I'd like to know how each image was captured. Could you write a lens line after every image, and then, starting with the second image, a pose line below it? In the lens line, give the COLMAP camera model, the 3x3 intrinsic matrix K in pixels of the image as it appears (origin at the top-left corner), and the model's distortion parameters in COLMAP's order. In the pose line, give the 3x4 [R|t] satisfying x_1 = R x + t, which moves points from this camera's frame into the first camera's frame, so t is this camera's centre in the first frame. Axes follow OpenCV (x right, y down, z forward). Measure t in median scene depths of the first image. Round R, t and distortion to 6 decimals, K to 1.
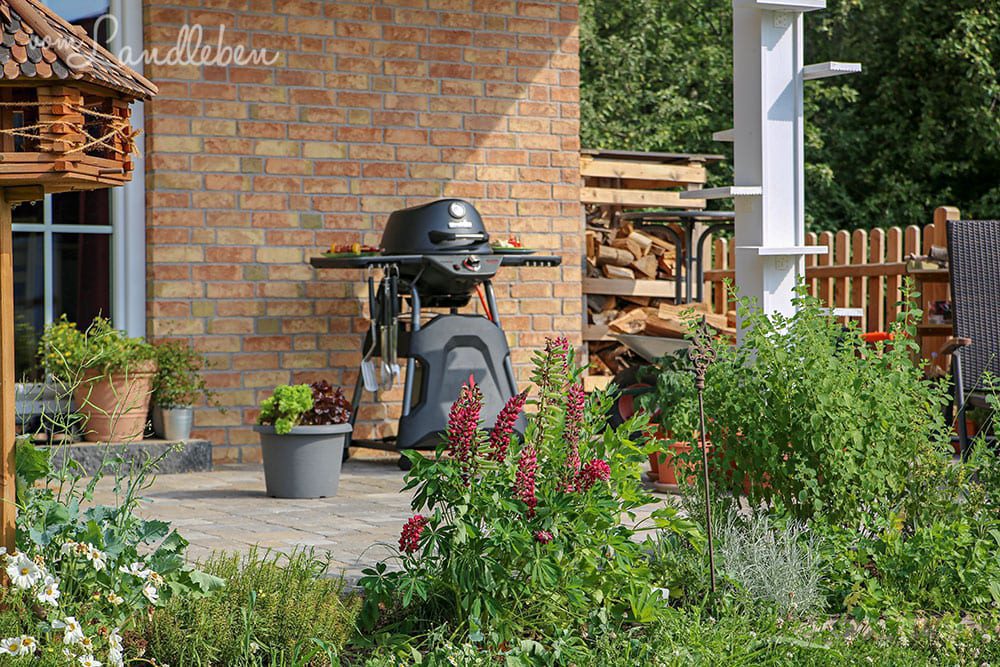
lens RADIAL K [[2122.3, 0, 500.6], [0, 2122.3, 300.5], [0, 0, 1]] dist [0.276671, 0.152330]
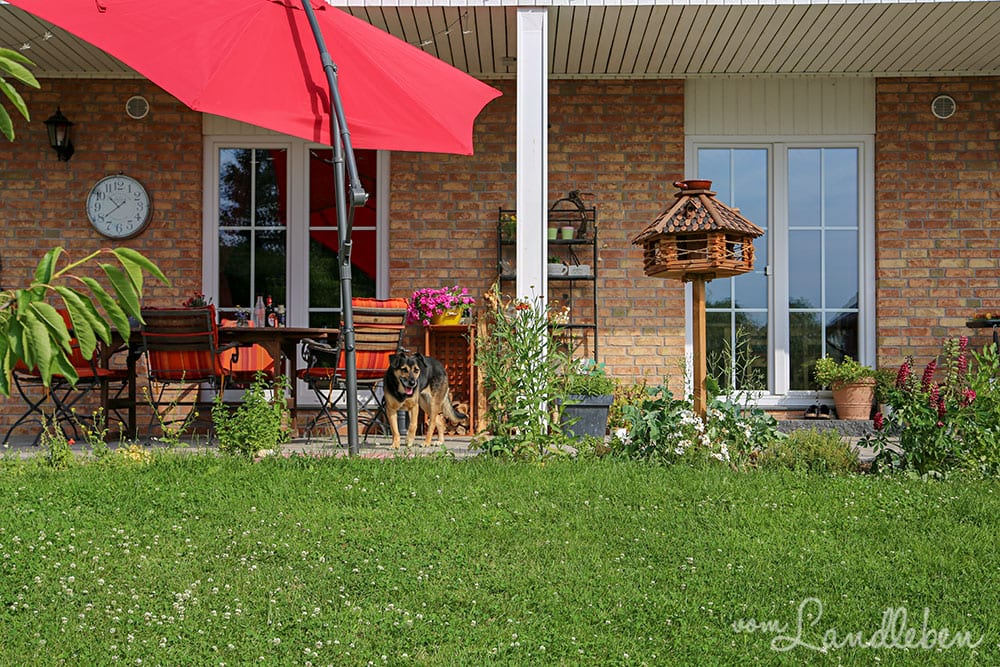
lens RADIAL K [[1483.7, 0, 500.0], [0, 1483.7, 333.5], [0, 0, 1]] dist [0.120761, -0.031147]
pose [[0.857834, -0.022467, -0.513436, 0.221209], [-0.000162, 0.999032, -0.043986, 0.044709], [0.513927, 0.037816, 0.857000, -0.288497]]
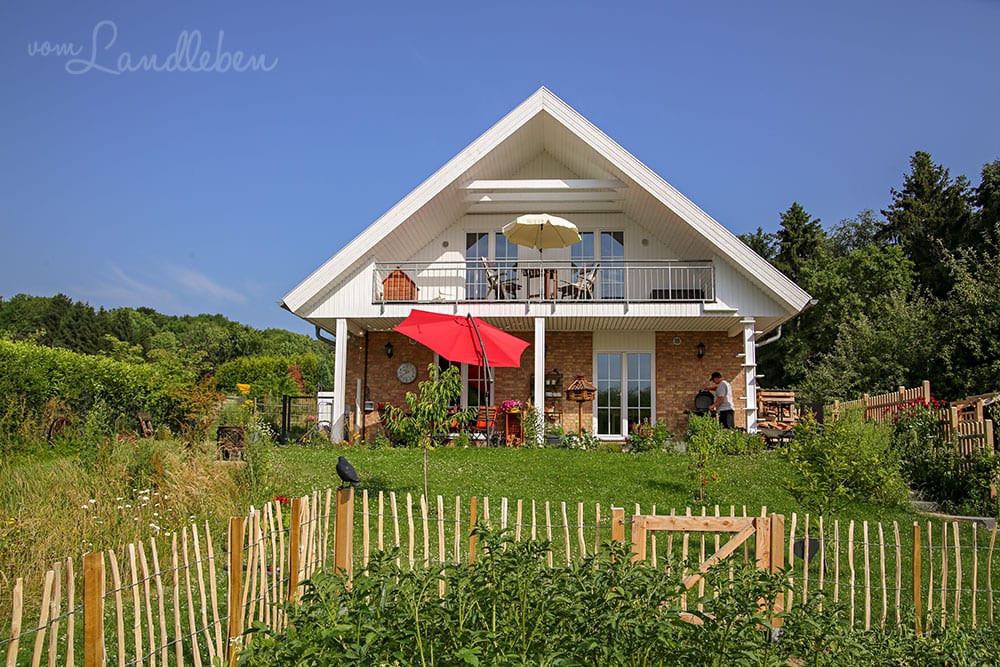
lens RADIAL K [[831.5, 0, 521.2], [0, 831.5, 333.6], [0, 0, 1]] dist [-0.007310, -0.000909]
pose [[0.843273, -0.068260, -0.533133, 0.709554], [-0.006123, 0.990618, -0.136519, 0.073992], [0.537450, 0.118388, 0.834944, -1.036198]]
